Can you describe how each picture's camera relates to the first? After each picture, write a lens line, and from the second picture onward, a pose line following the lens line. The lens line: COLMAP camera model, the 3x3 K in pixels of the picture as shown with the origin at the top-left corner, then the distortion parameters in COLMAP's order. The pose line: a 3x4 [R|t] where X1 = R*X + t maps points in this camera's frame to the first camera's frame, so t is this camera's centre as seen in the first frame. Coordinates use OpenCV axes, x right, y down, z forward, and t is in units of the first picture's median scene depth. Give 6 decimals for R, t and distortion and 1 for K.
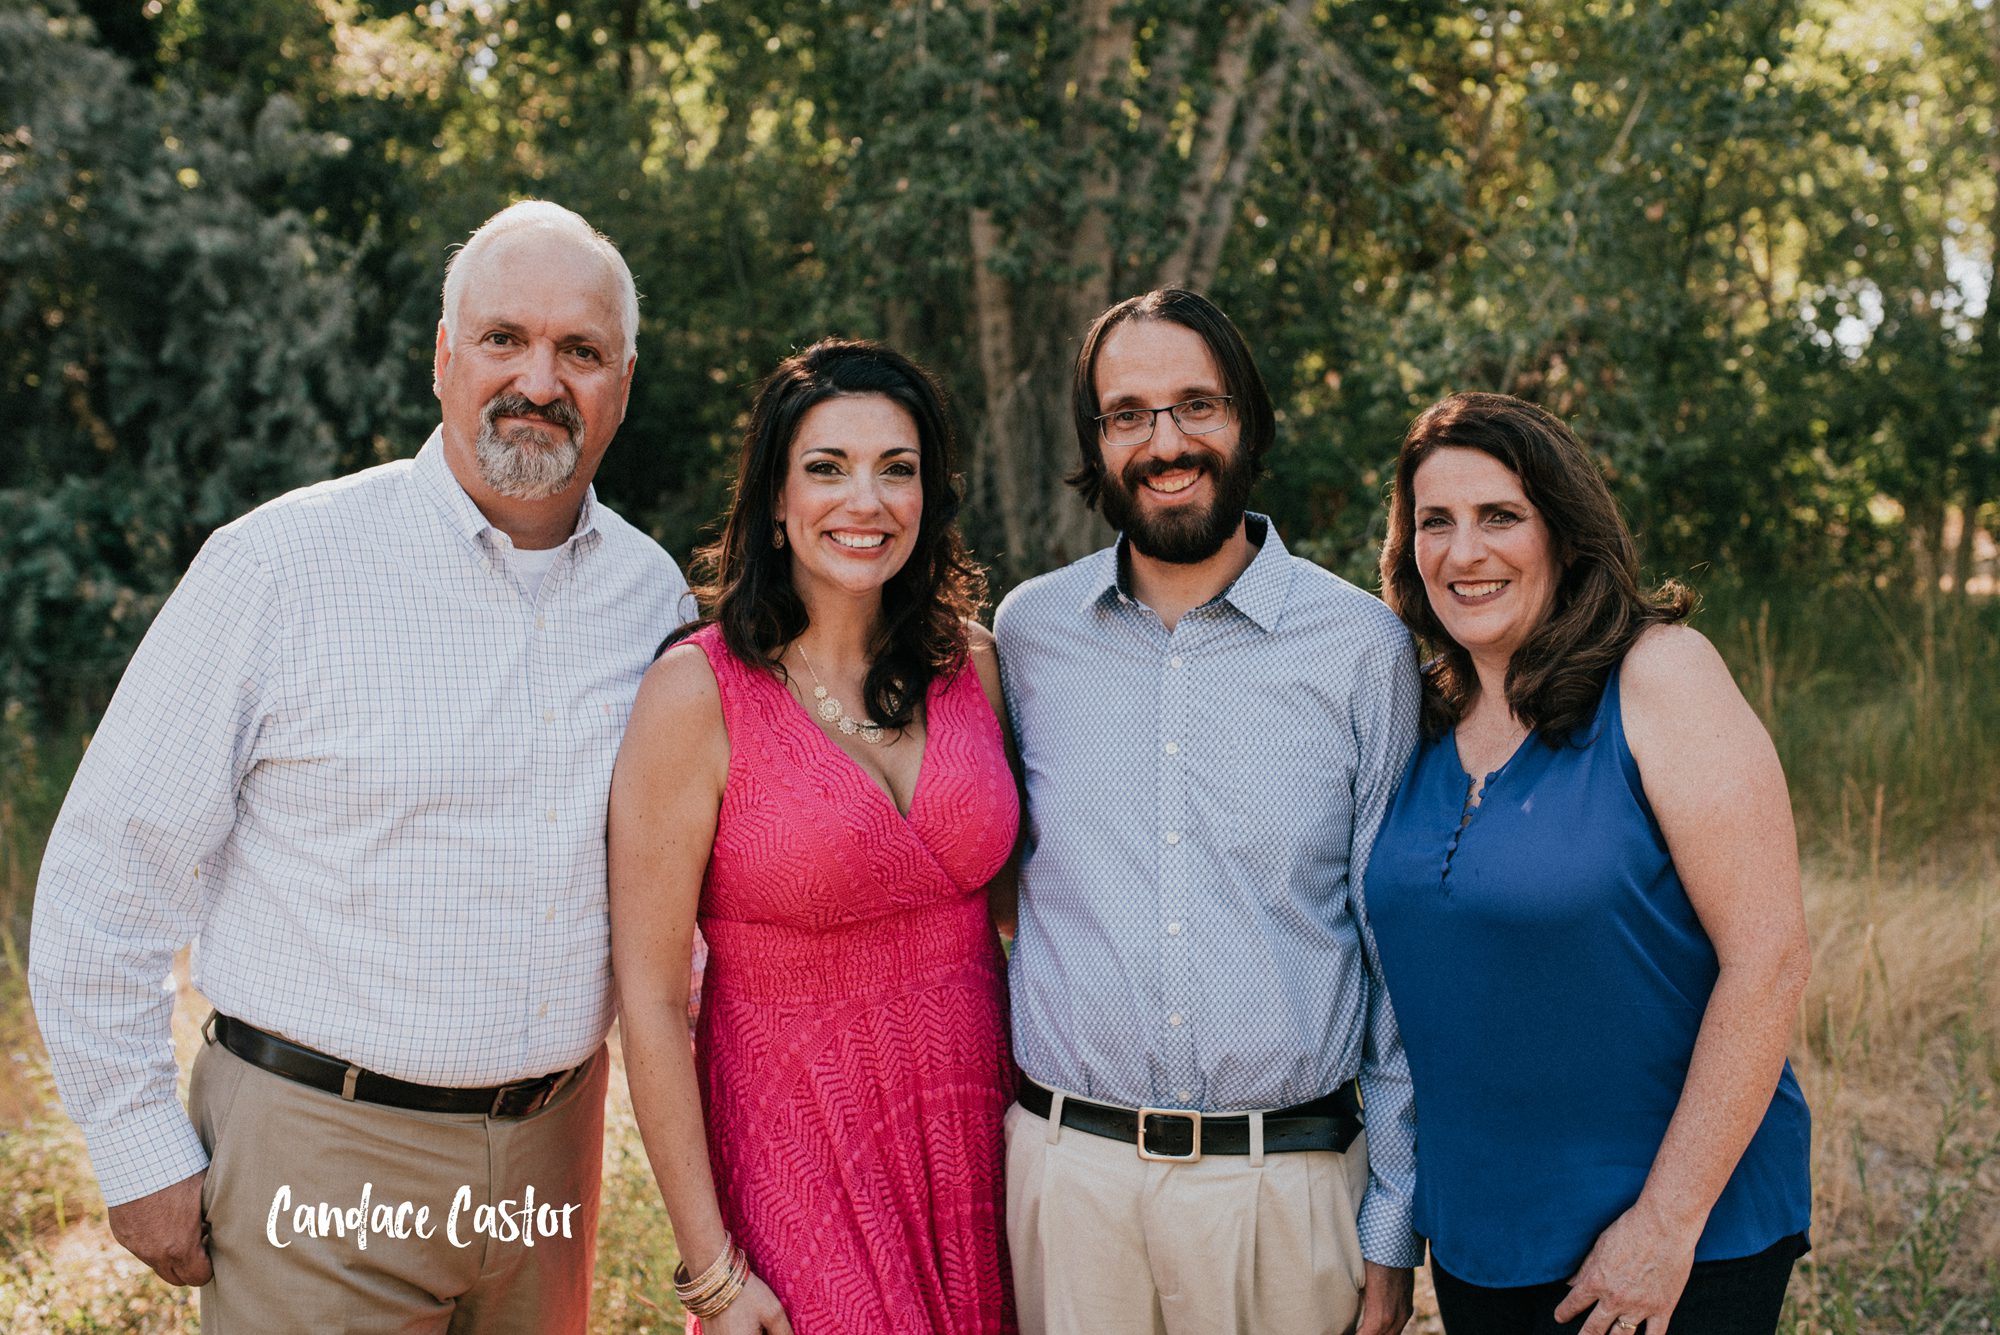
lens RADIAL K [[2072.7, 0, 1058.8], [0, 2072.7, 645.7], [0, 0, 1]] dist [-0.070686, 0.098532]
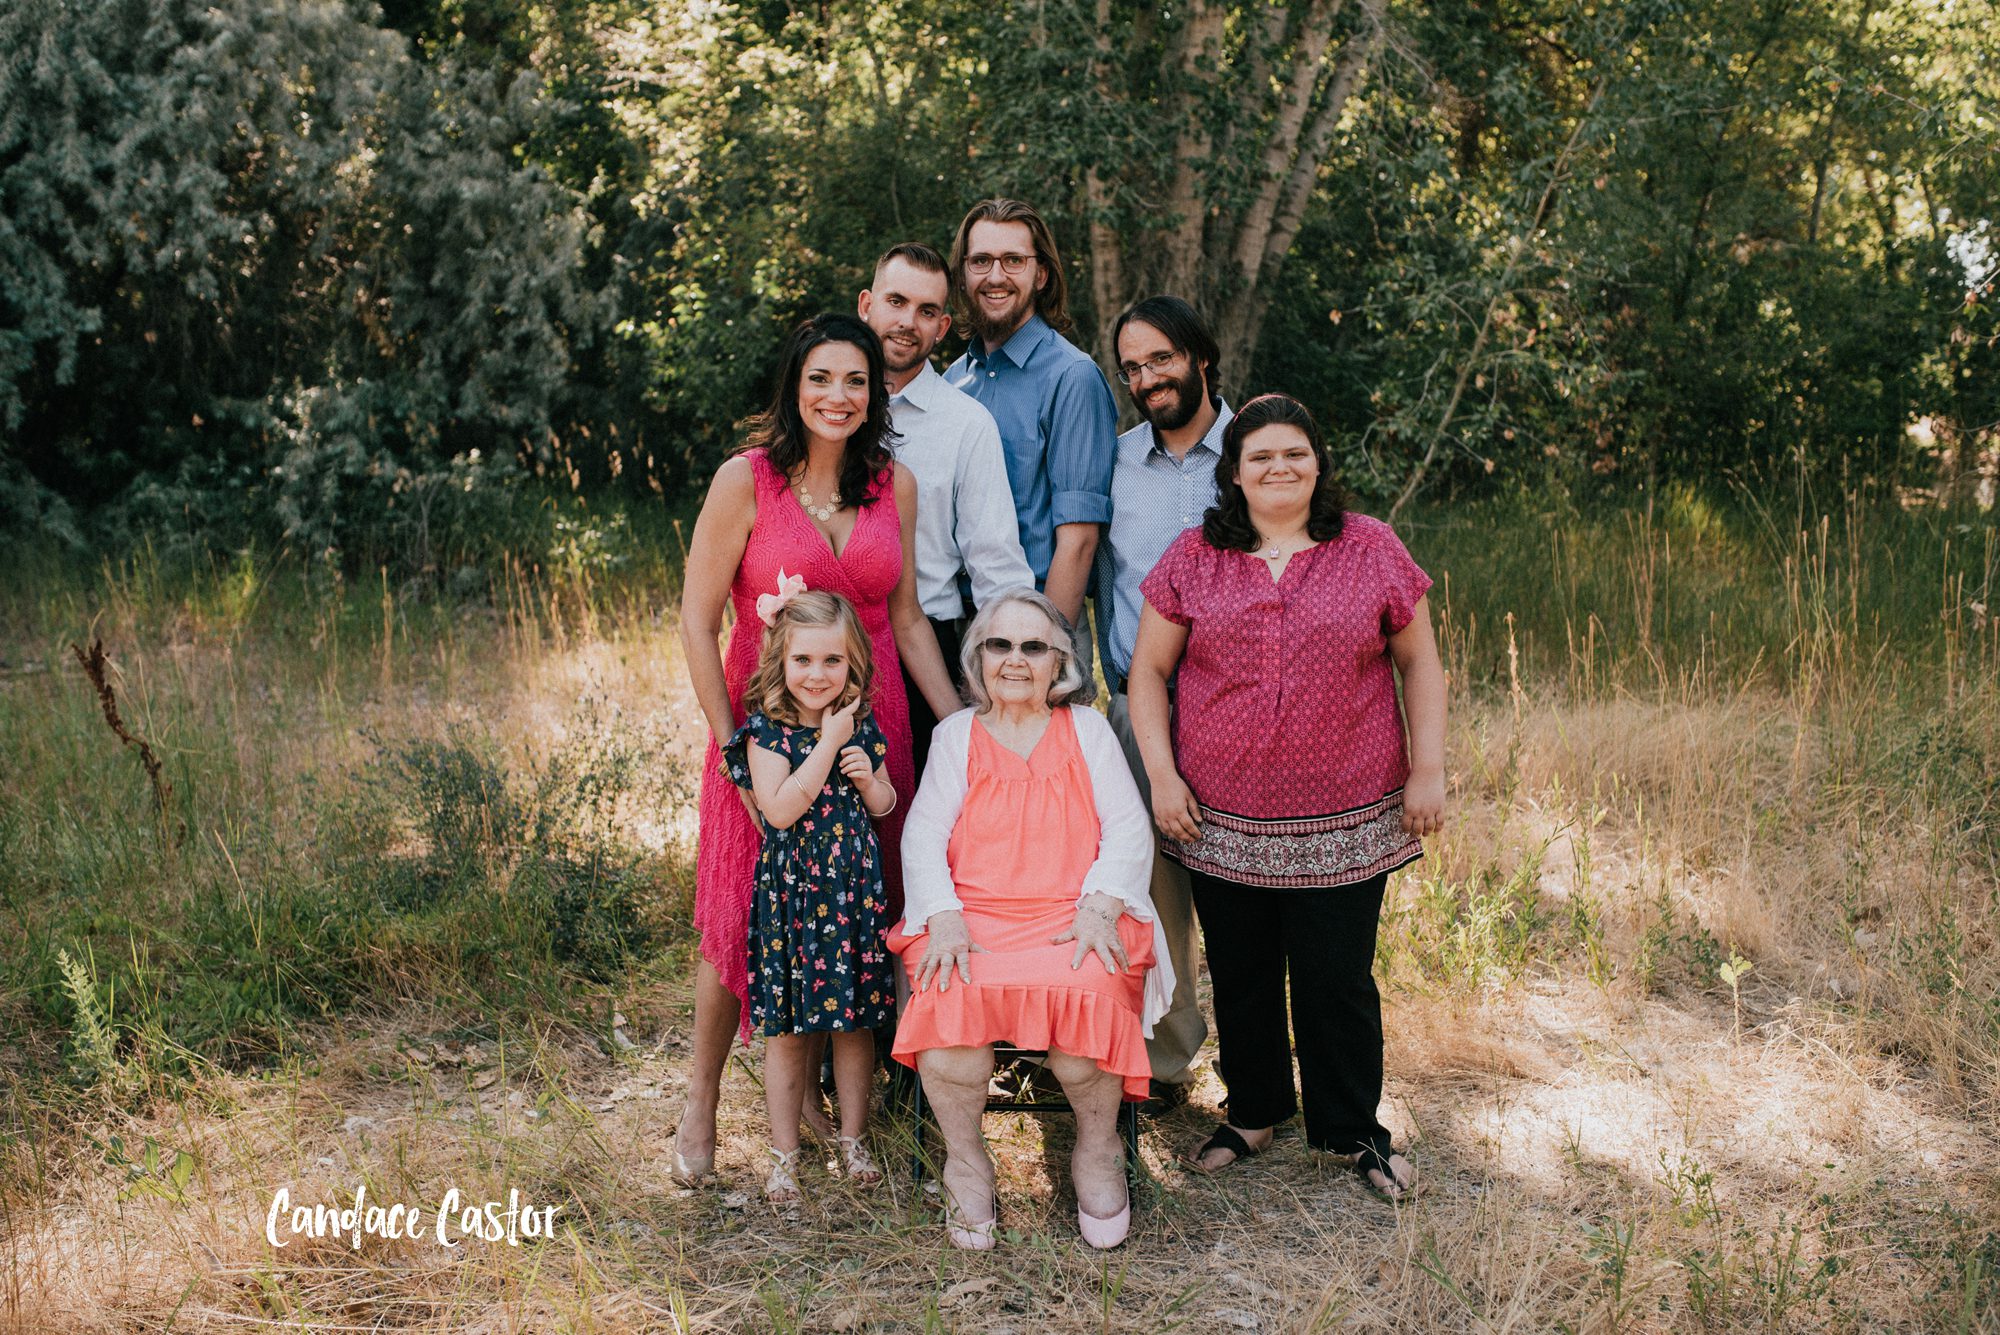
lens RADIAL K [[1971.5, 0, 1016.3], [0, 1971.5, 651.6], [0, 0, 1]] dist [-0.053802, 0.067932]
pose [[0.992865, 0.030620, -0.115249, 0.059082], [-0.024868, 0.998388, 0.051021, 0.013235], [0.116626, -0.047791, 0.992025, -0.151309]]
